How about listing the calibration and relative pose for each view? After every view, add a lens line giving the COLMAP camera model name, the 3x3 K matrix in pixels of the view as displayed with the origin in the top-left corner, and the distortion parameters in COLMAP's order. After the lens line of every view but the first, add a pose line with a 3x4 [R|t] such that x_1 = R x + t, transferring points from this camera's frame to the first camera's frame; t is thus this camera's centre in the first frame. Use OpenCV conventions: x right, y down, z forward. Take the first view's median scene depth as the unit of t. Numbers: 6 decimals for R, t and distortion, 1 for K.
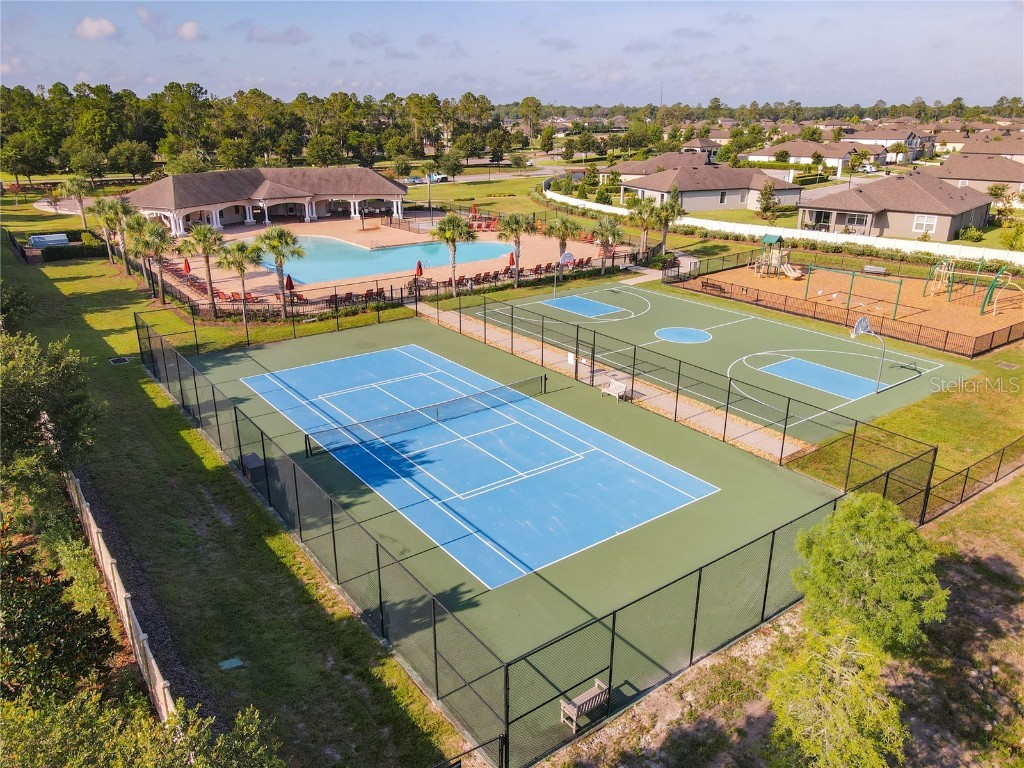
lens RADIAL K [[739.8, 0, 508.5], [0, 739.8, 381.6], [0, 0, 1]] dist [0.003070, 0.002612]
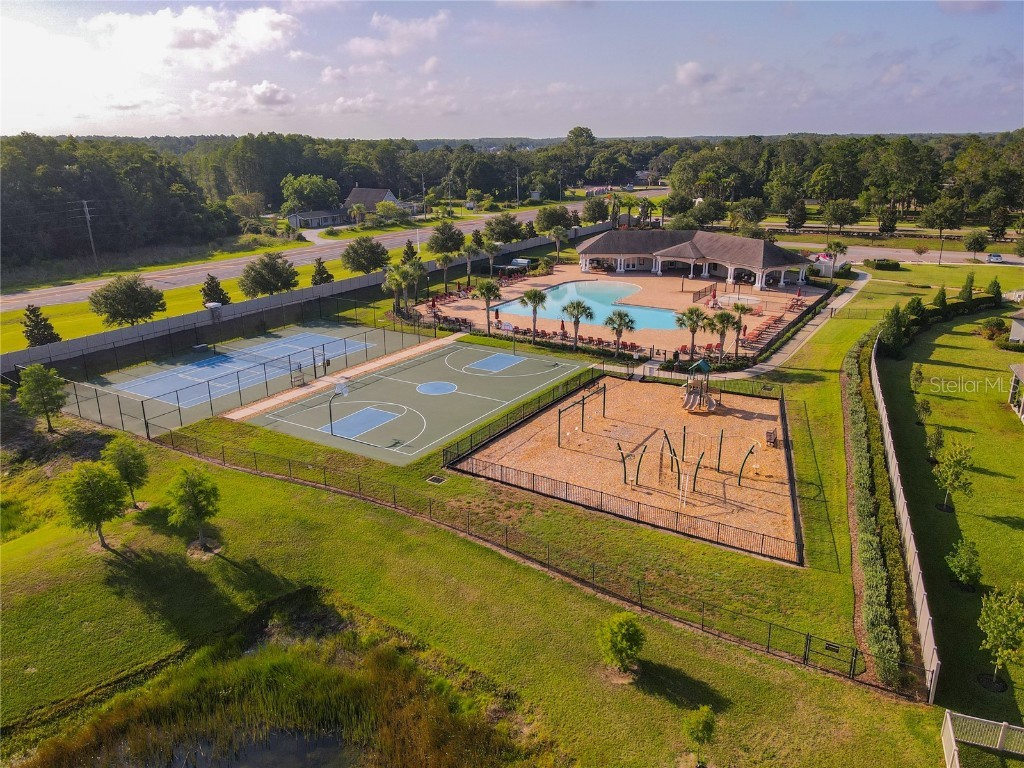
lens RADIAL K [[739.8, 0, 508.5], [0, 739.8, 381.6], [0, 0, 1]] dist [0.003070, 0.002612]
pose [[0.340541, 0.270685, -0.900423, 0.774672], [-0.303055, 0.938153, 0.167412, -0.174832], [0.890050, 0.215867, 0.401513, 0.294766]]
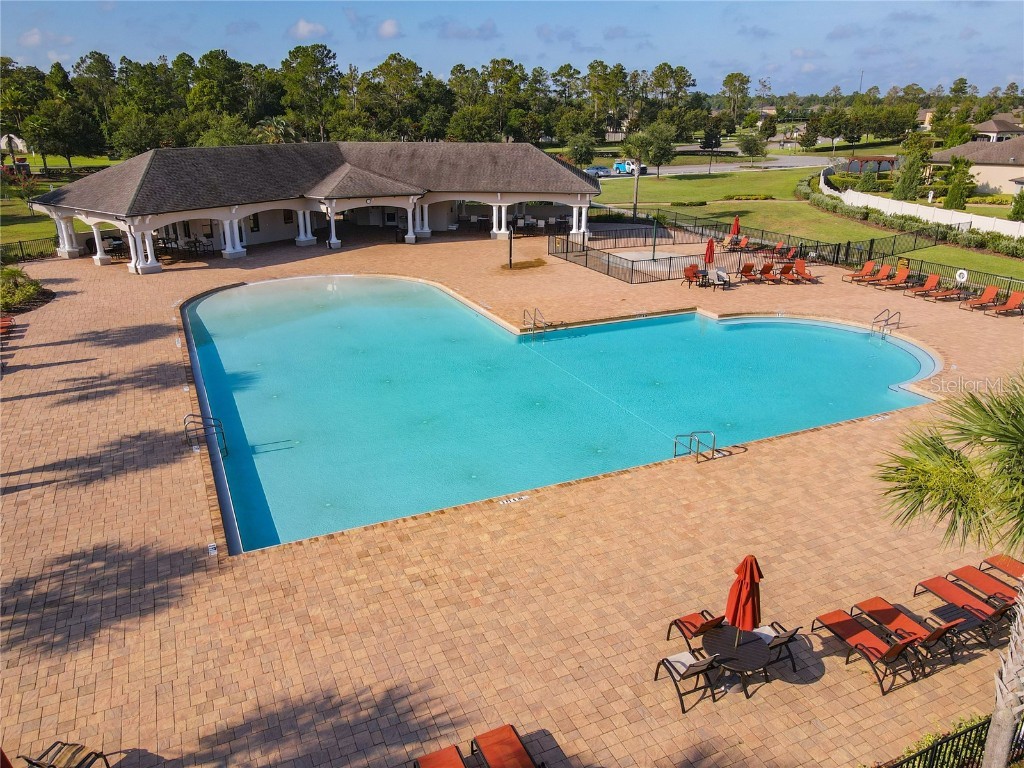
lens RADIAL K [[739.8, 0, 508.5], [0, 739.8, 381.6], [0, 0, 1]] dist [0.003070, 0.002612]
pose [[0.977689, 0.070193, -0.197985, -0.084648], [-0.069326, 0.997530, 0.011315, -0.118484], [0.198290, 0.002663, 0.980140, 0.461187]]
